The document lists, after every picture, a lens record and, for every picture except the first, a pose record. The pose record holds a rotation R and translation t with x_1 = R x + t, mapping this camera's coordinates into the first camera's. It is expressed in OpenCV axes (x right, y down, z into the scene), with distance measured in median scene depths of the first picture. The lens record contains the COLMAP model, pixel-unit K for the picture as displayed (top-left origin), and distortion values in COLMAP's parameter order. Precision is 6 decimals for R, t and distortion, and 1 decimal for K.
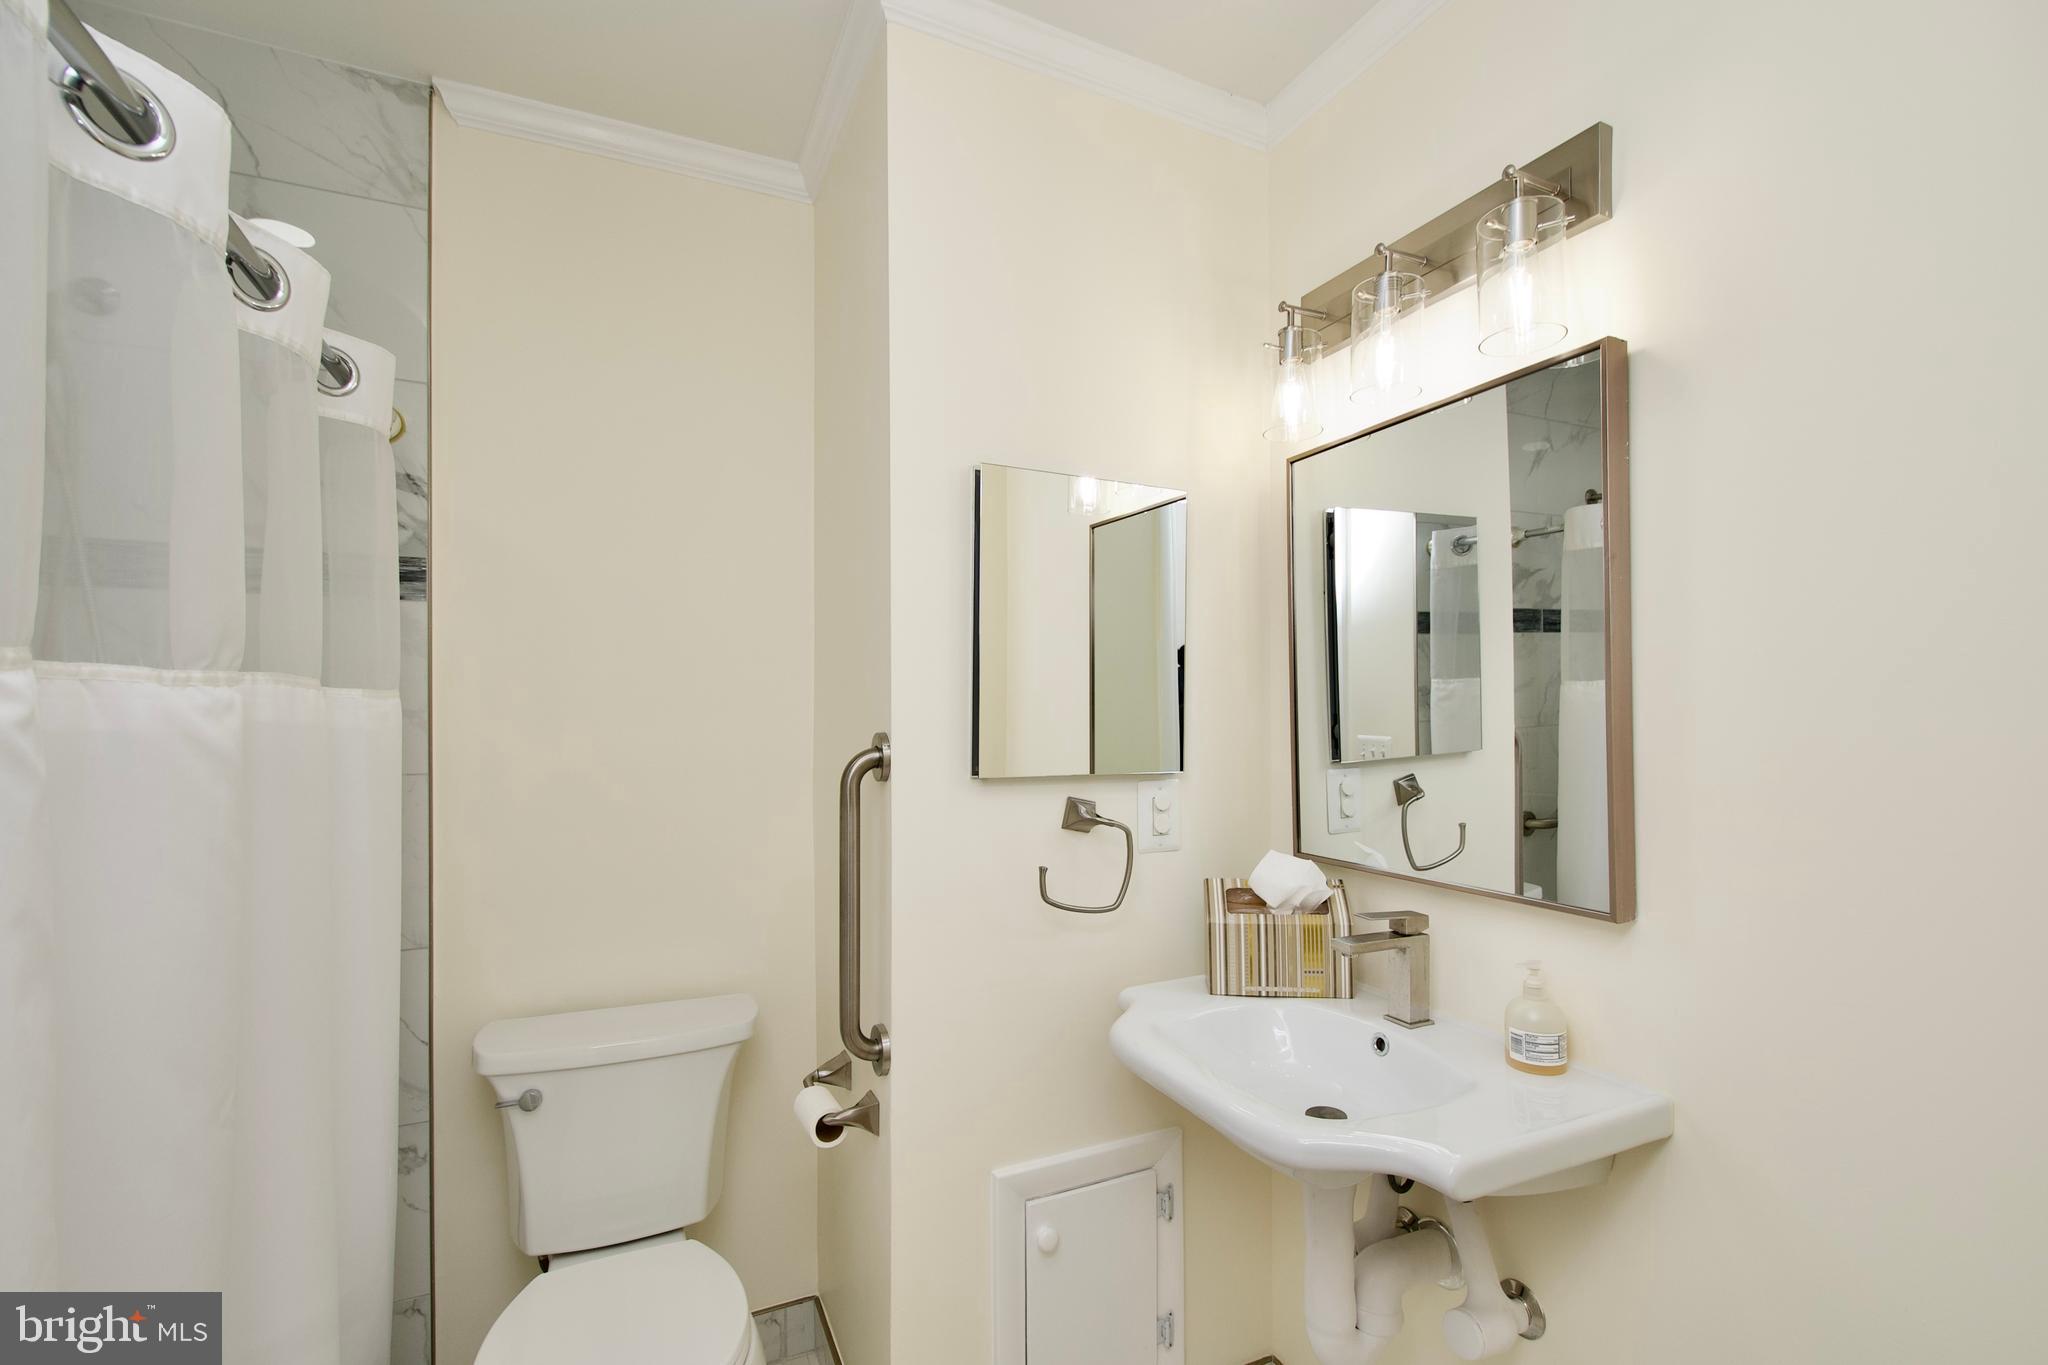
lens RADIAL K [[893.5, 0, 1049.0], [0, 893.5, 712.2], [0, 0, 1]] dist [0.001139, -0.003499]
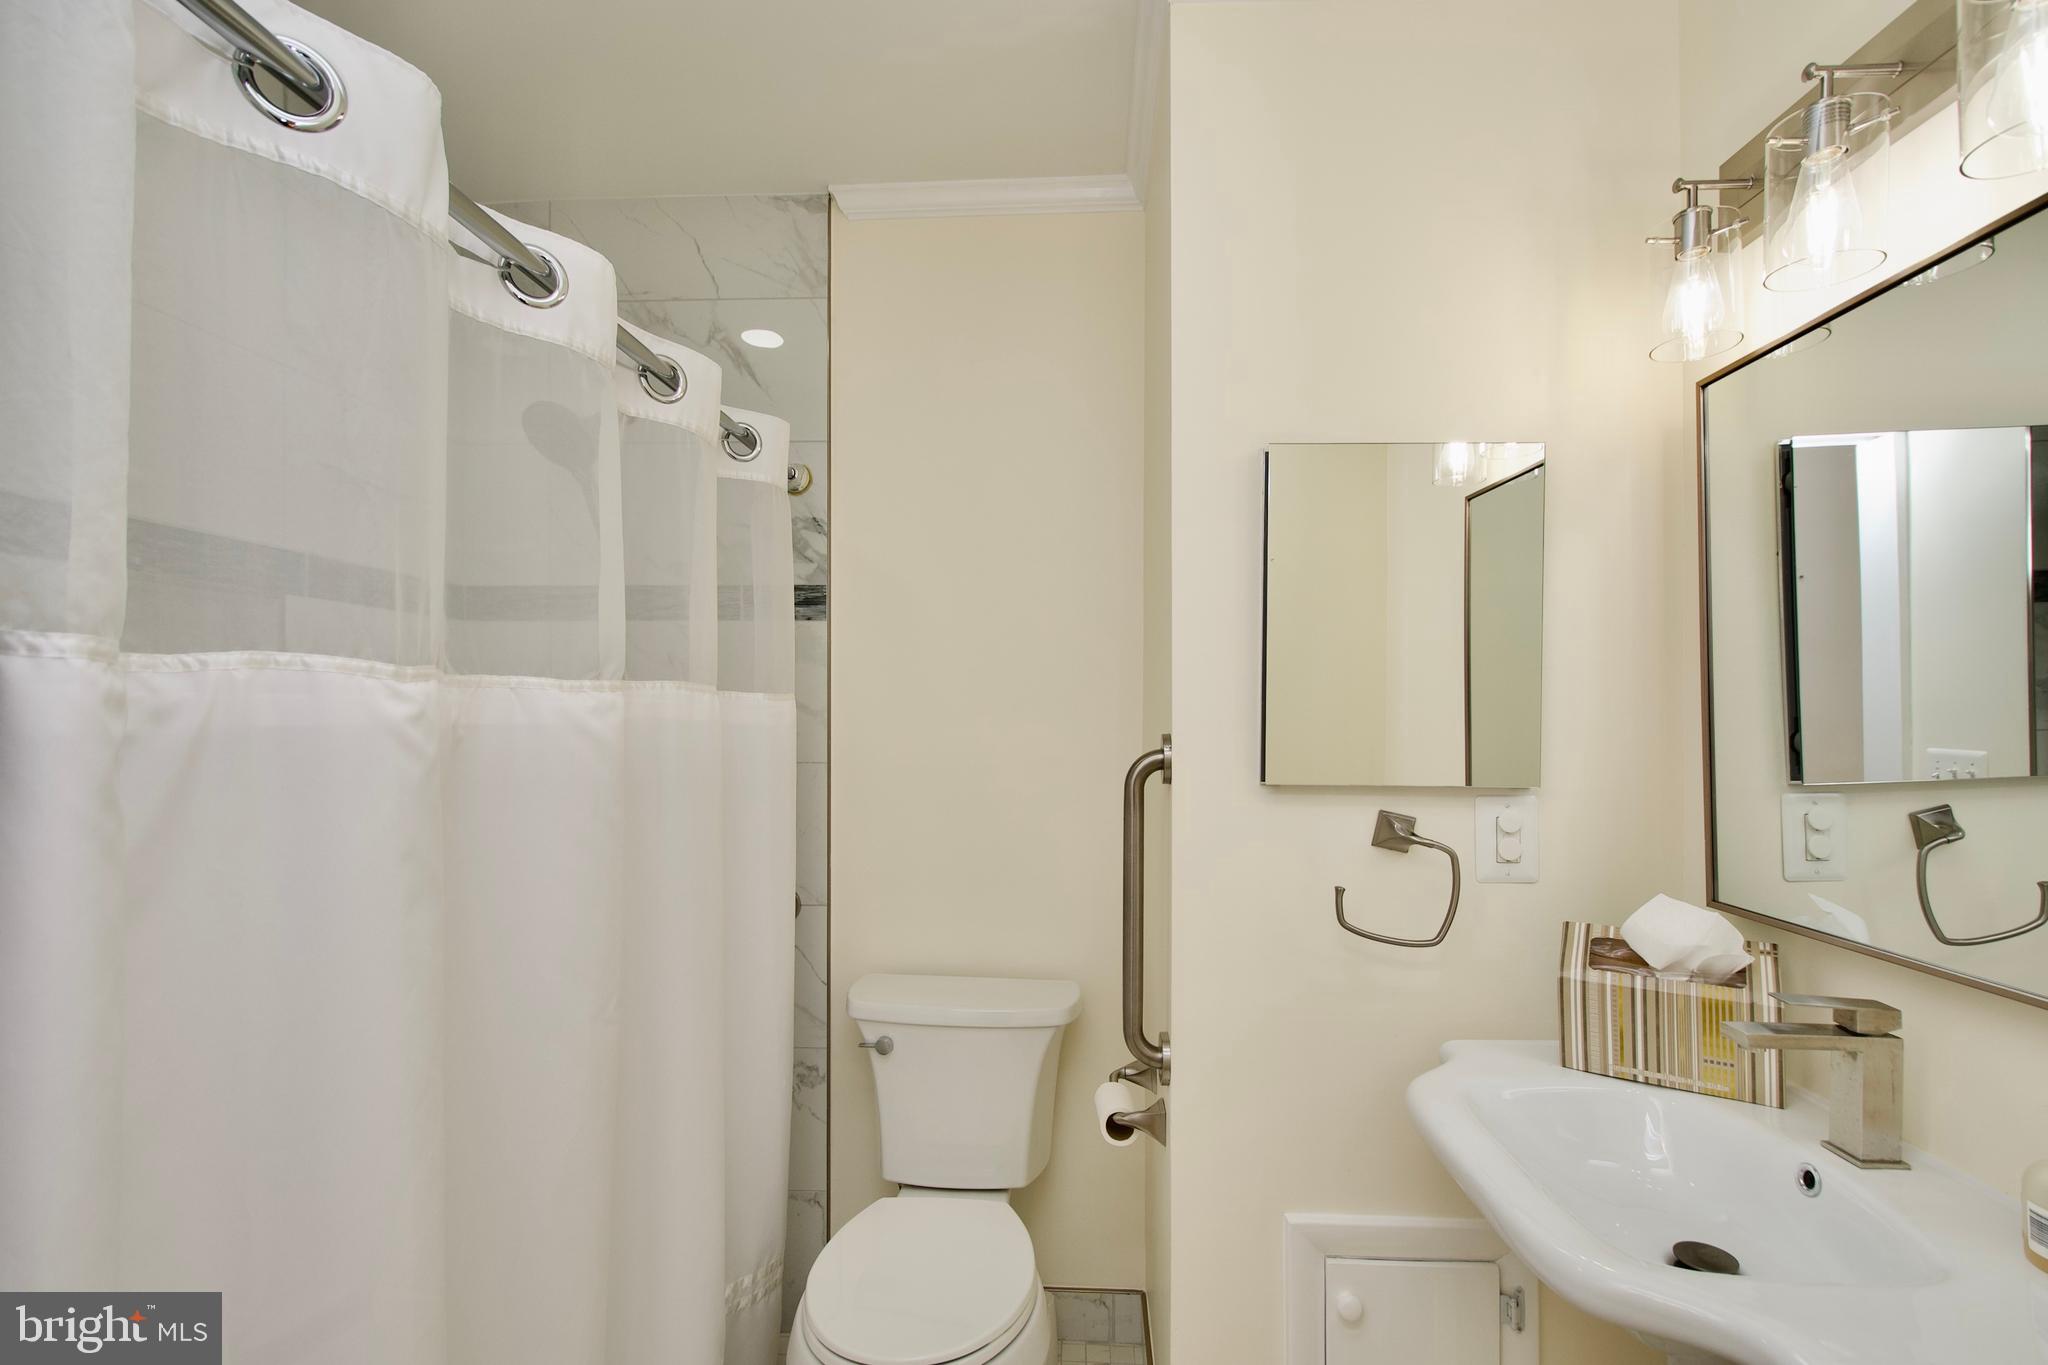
lens RADIAL K [[897.6, 0, 1024.5], [0, 897.6, 711.7], [0, 0, 1]] dist [0.005581, -0.004582]
pose [[0.880536, 0.003808, -0.473964, 0.136897], [-0.004032, 0.999992, 0.000544, -0.001403], [0.473963, 0.001432, 0.880544, 0.059034]]
